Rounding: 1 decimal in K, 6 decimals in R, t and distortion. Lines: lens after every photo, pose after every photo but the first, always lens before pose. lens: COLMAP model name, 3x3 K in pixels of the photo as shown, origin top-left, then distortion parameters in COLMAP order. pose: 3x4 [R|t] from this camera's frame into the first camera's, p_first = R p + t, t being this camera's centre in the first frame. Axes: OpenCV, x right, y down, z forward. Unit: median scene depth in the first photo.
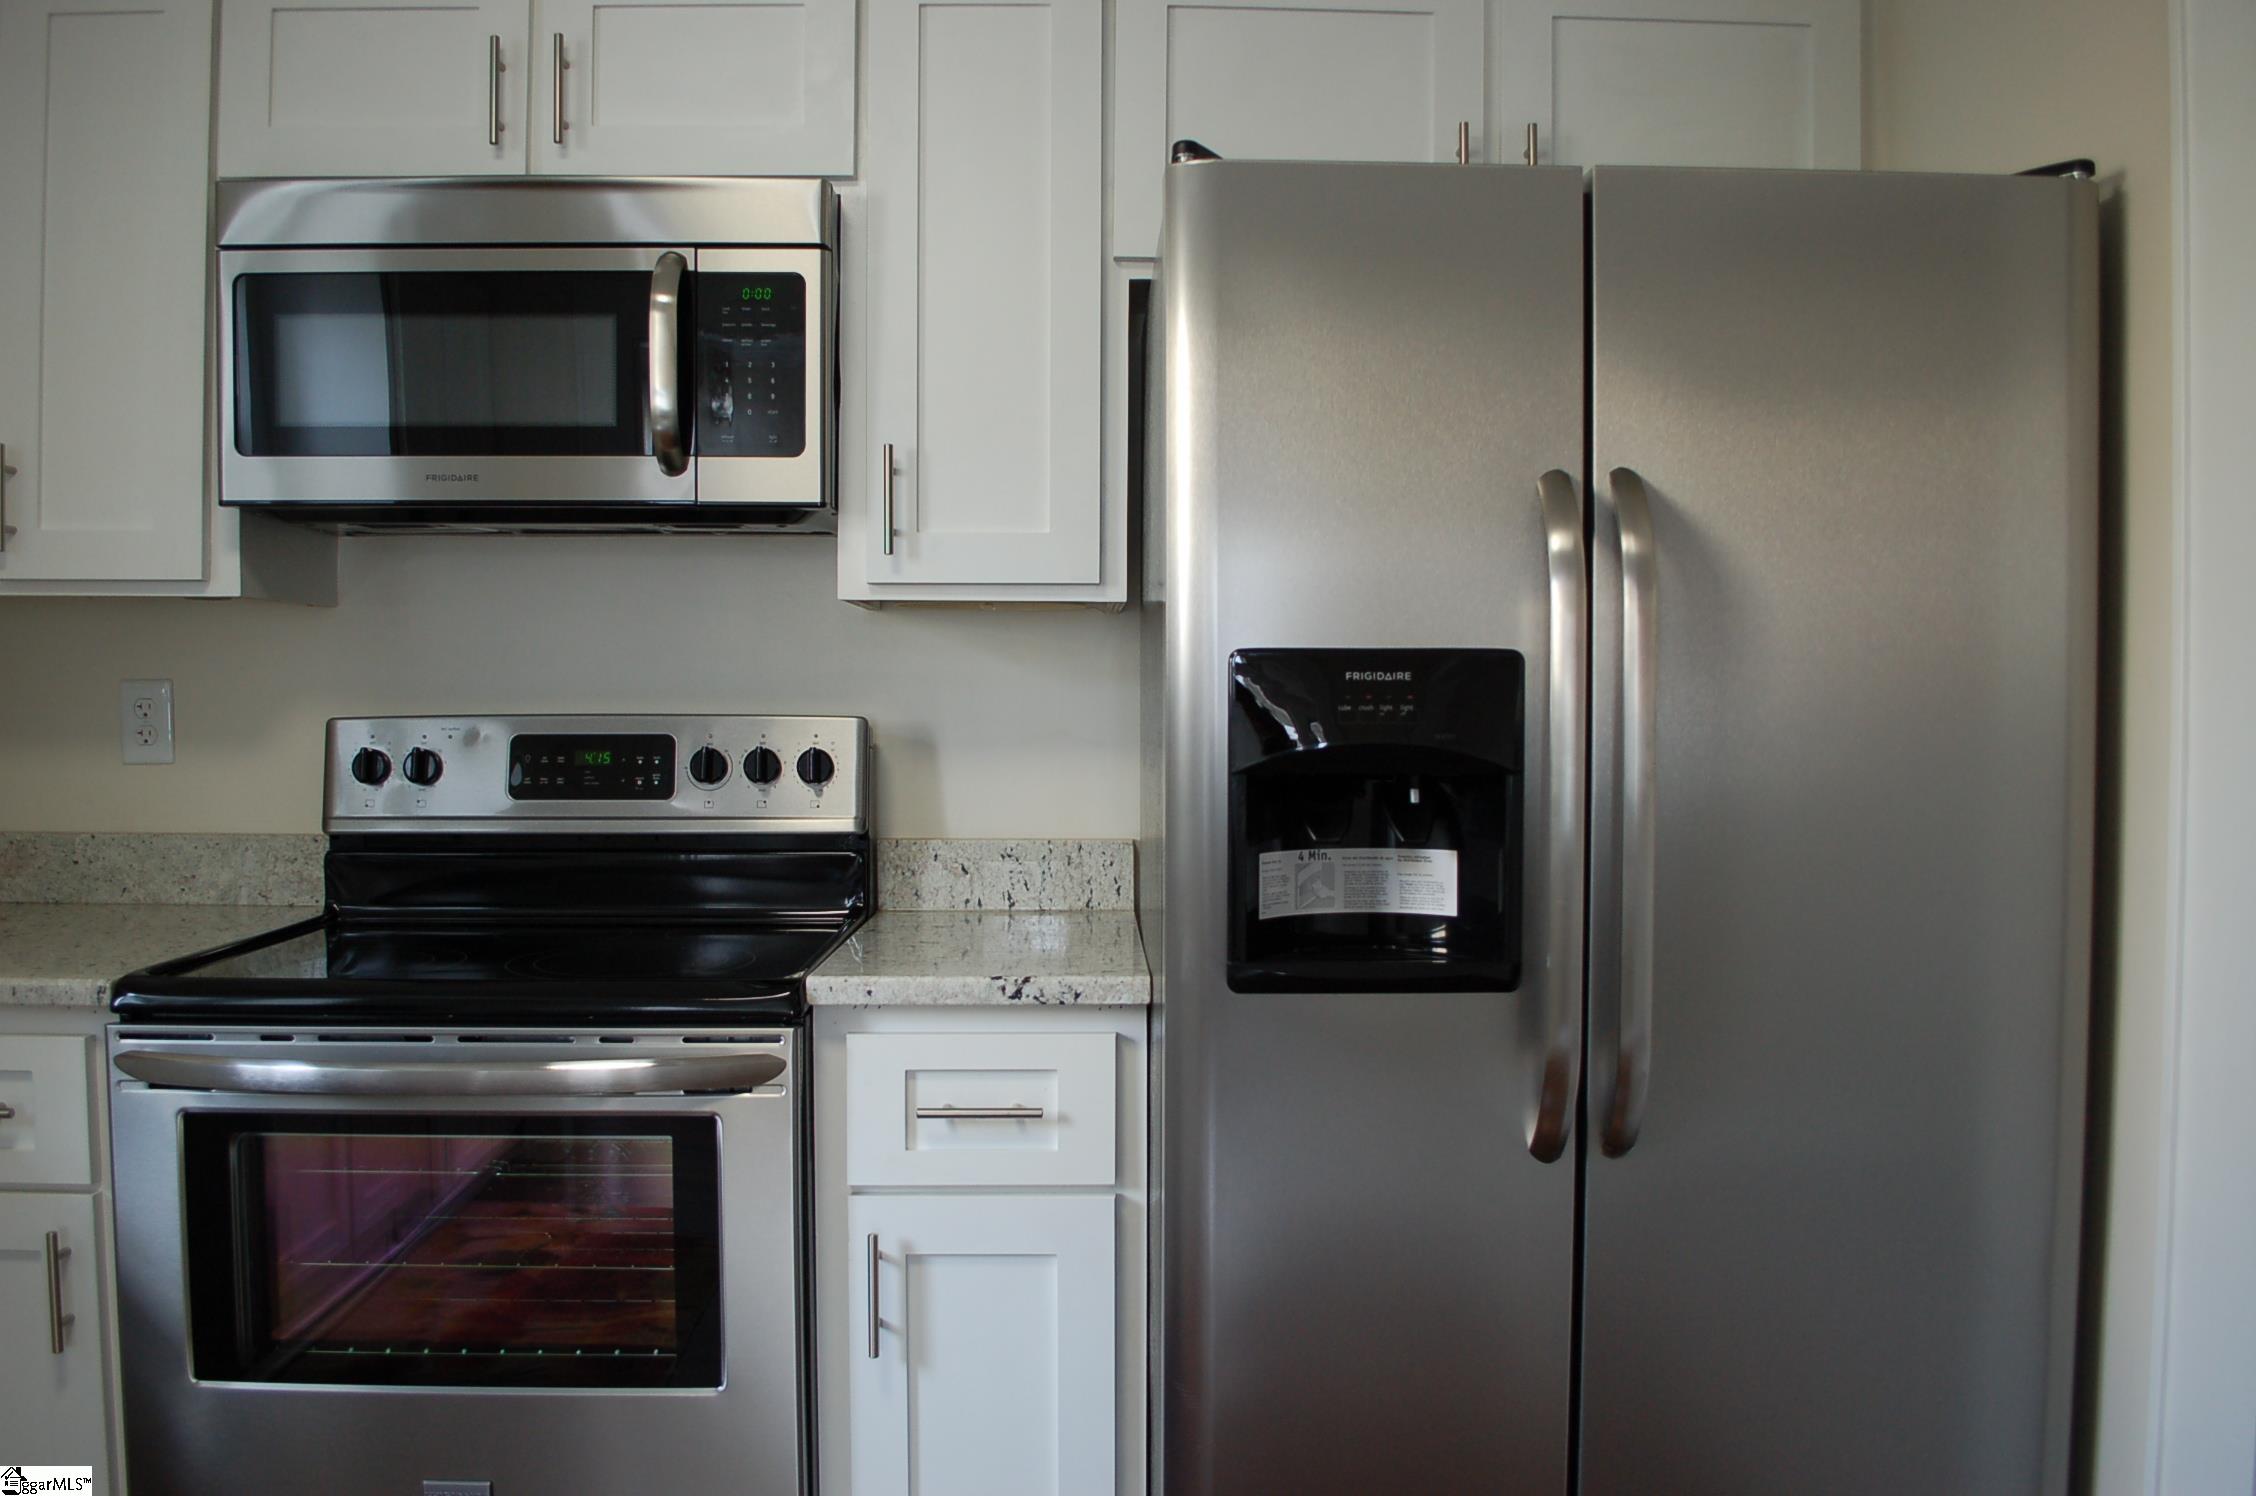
lens RADIAL K [[1808.7, 0, 1116.9], [0, 1808.7, 748.4], [0, 0, 1]] dist [-0.080703, 0.010397]
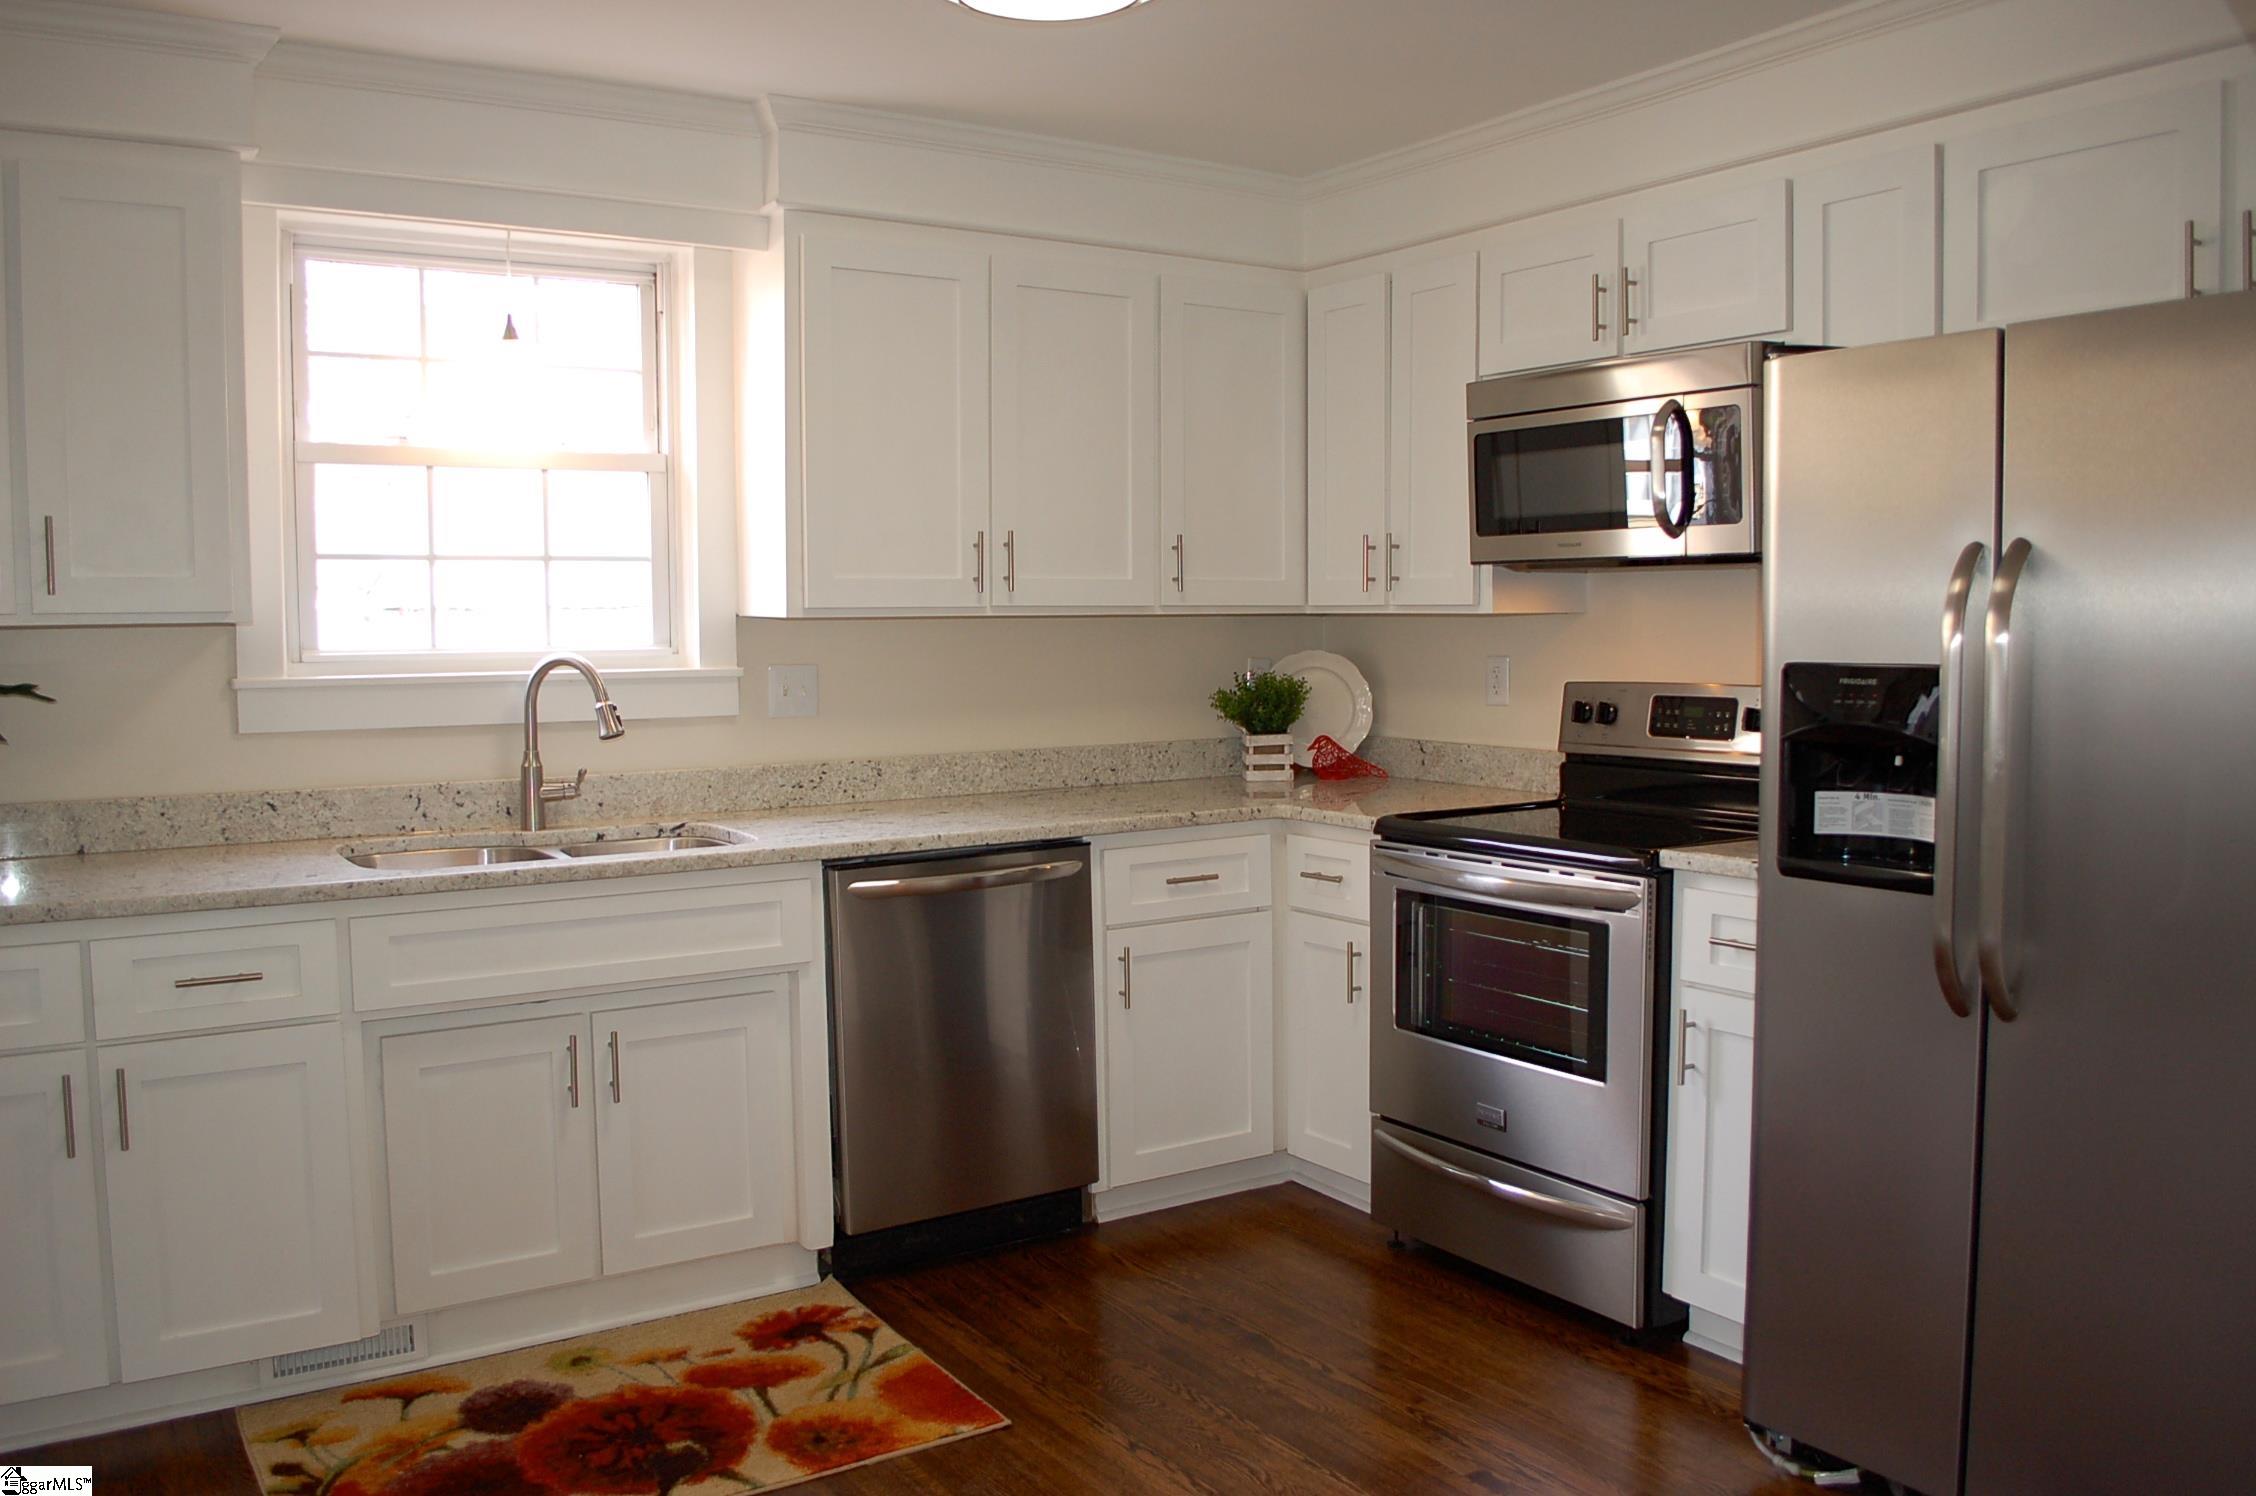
lens RADIAL K [[1808.7, 0, 1105.5], [0, 1808.7, 758.2], [0, 0, 1]] dist [-0.080703, 0.010397]
pose [[0.527472, 0.058727, -0.847540, 0.950261], [-0.018687, 0.998169, 0.057534, -0.043133], [0.849367, -0.014510, 0.527603, -0.308548]]
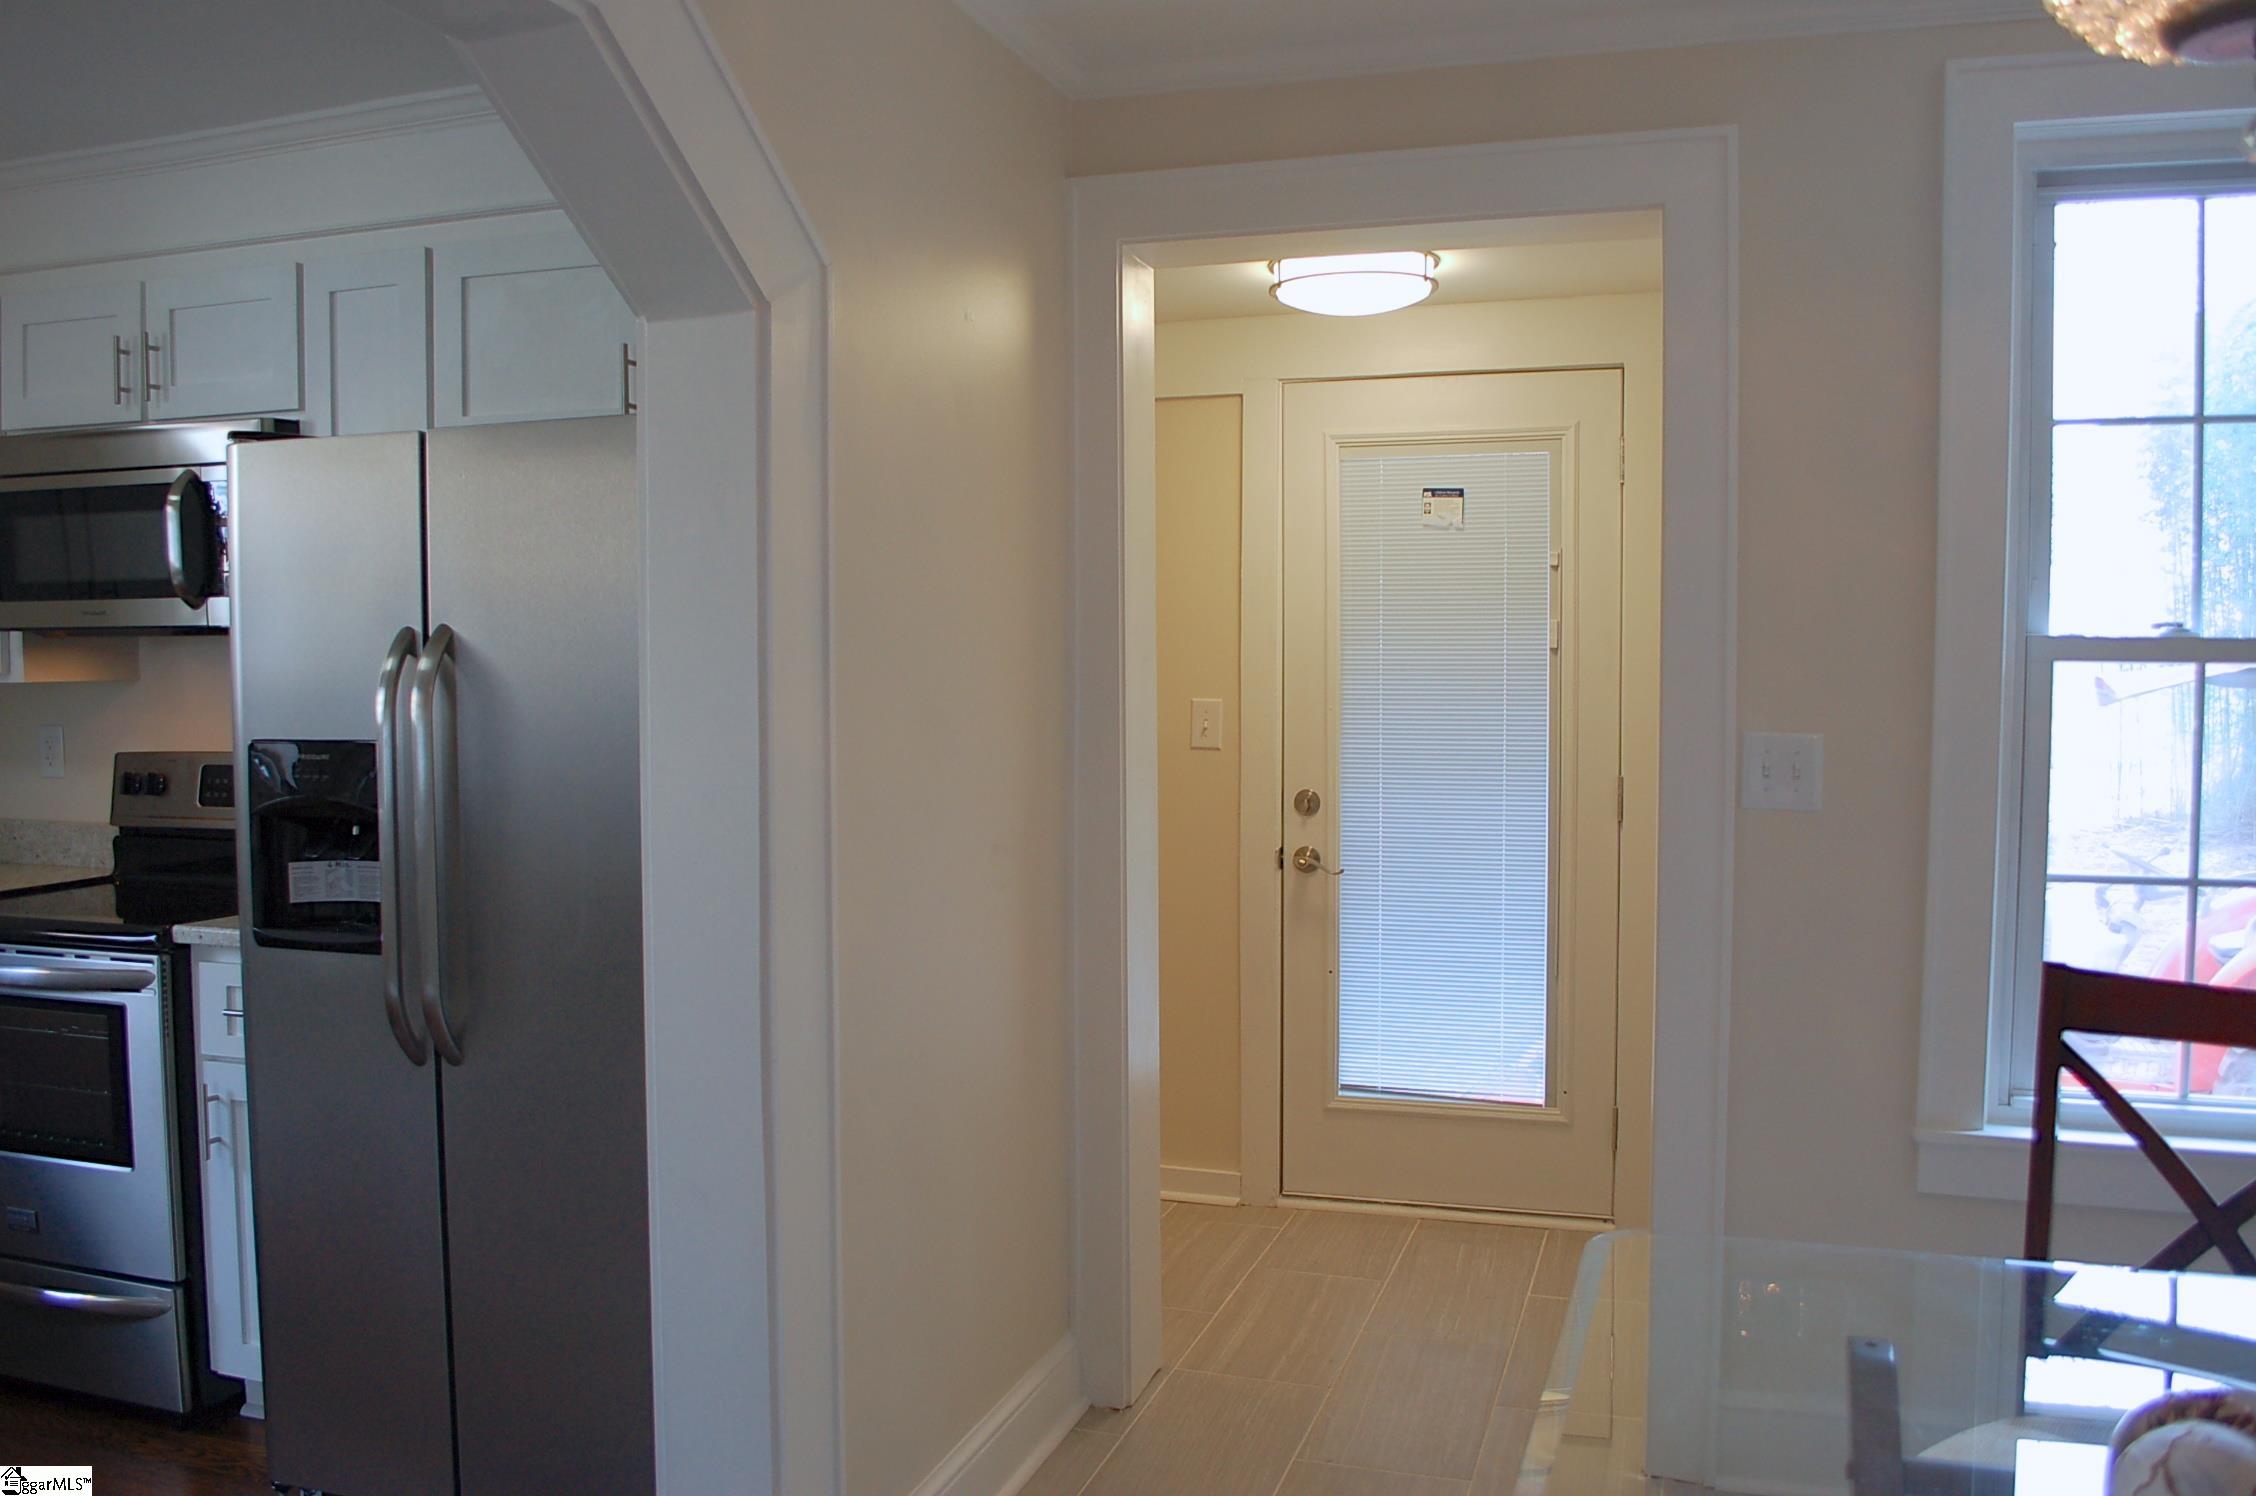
lens RADIAL K [[1808.7, 0, 1132.4], [0, 1808.7, 746.6], [0, 0, 1]] dist [-0.080703, 0.010397]
pose [[0.944359, 0.010801, -0.328740, 1.177295], [-0.004217, 0.999776, 0.020735, -0.073647], [0.328890, -0.018194, 0.944193, -0.233793]]
